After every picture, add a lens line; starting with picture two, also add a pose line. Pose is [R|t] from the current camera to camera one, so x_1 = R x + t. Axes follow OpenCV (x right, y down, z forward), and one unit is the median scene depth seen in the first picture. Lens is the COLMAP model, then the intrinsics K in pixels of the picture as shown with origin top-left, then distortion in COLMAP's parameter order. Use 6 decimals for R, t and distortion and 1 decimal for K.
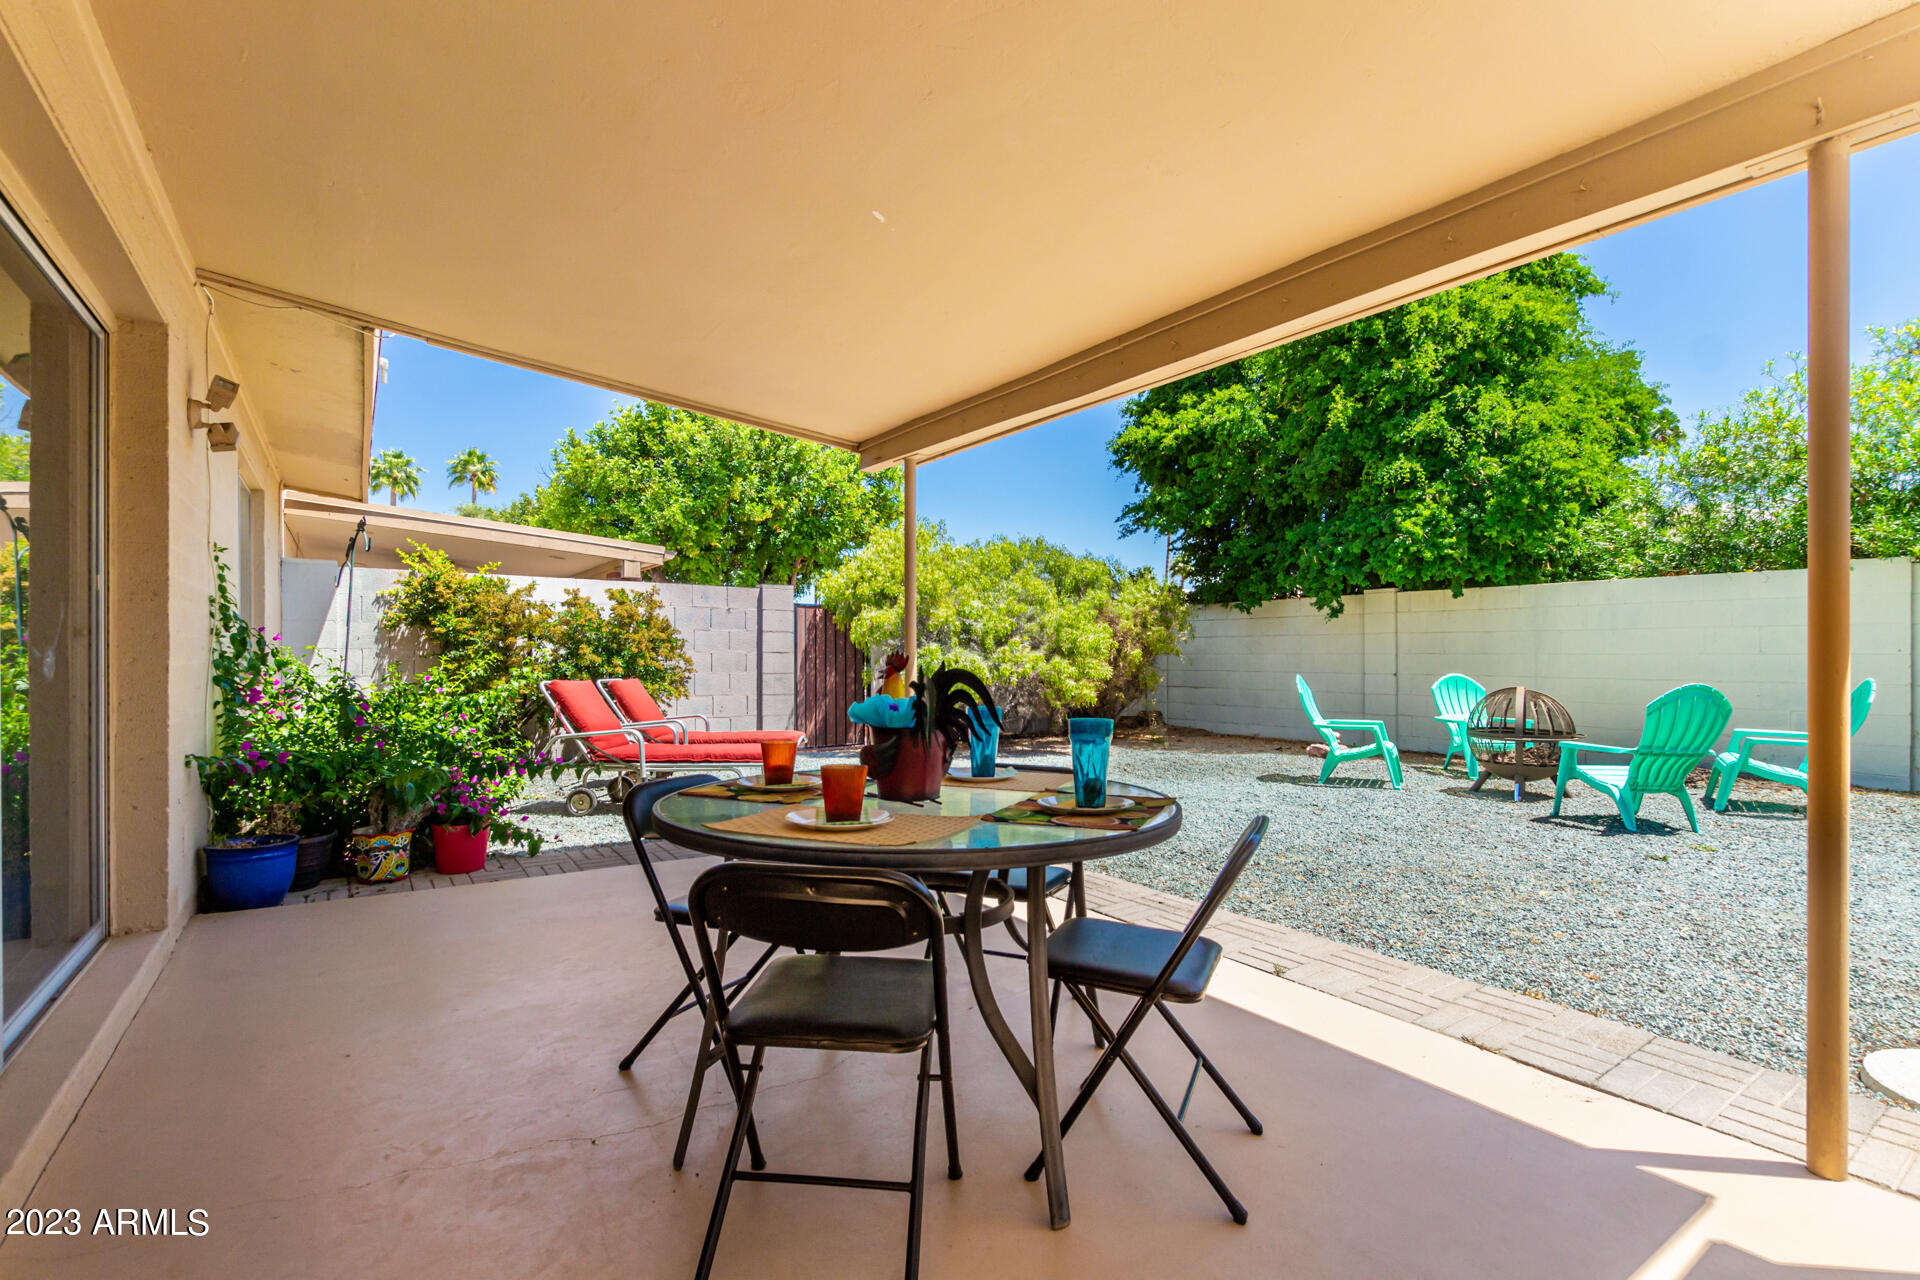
lens RADIAL K [[884.5, 0, 956.5], [0, 884.5, 639.0], [0, 0, 1]] dist [0.004512, 0.000093]
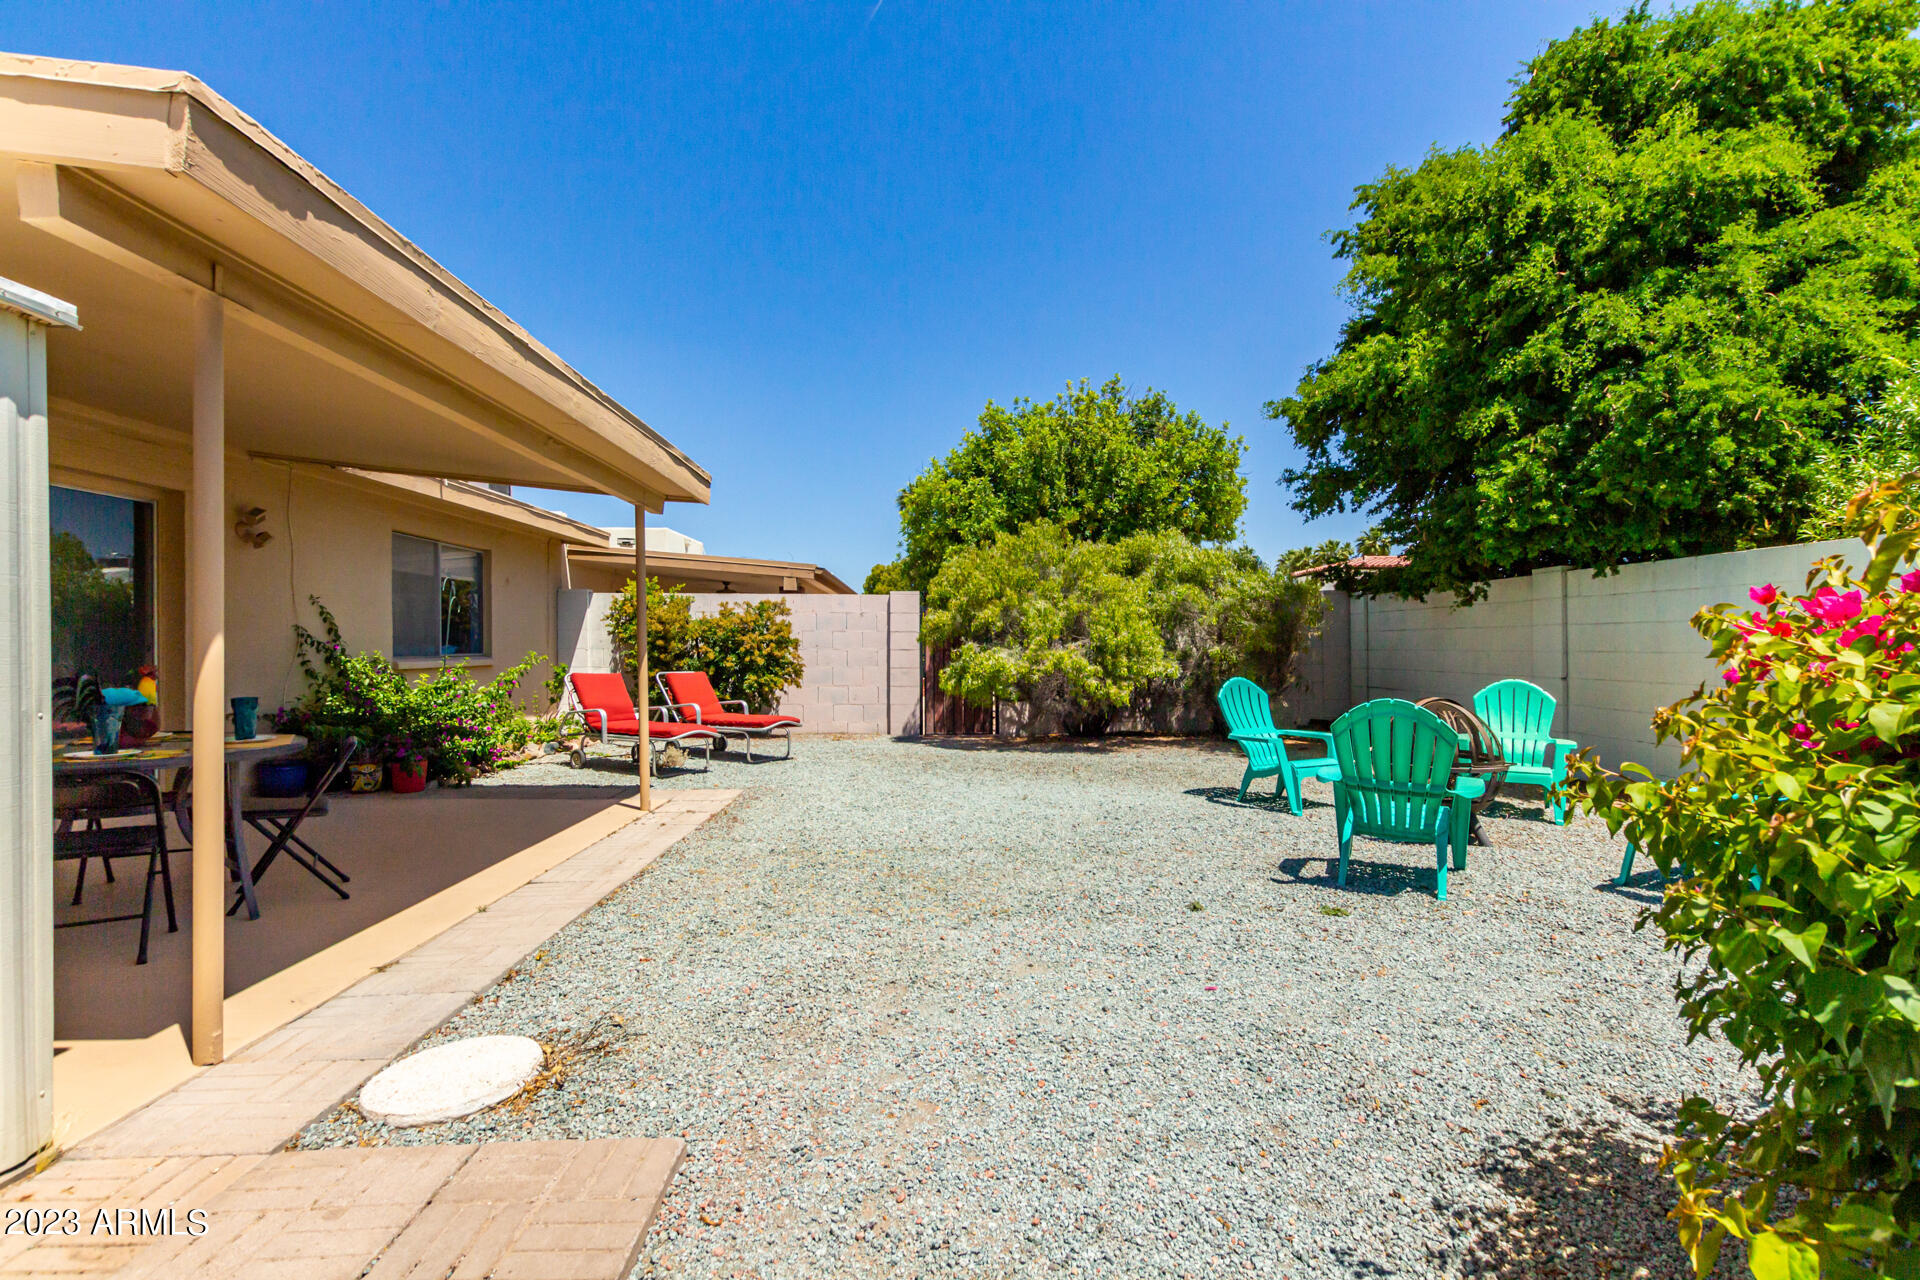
lens RADIAL K [[884.5, 0, 952.5], [0, 884.5, 650.2], [0, 0, 1]] dist [0.004512, 0.000093]
pose [[0.826283, 0.003076, -0.563247, 0.556589], [0.007787, 0.999827, 0.016884, -0.003680], [0.563202, -0.018337, 0.826116, 0.085874]]
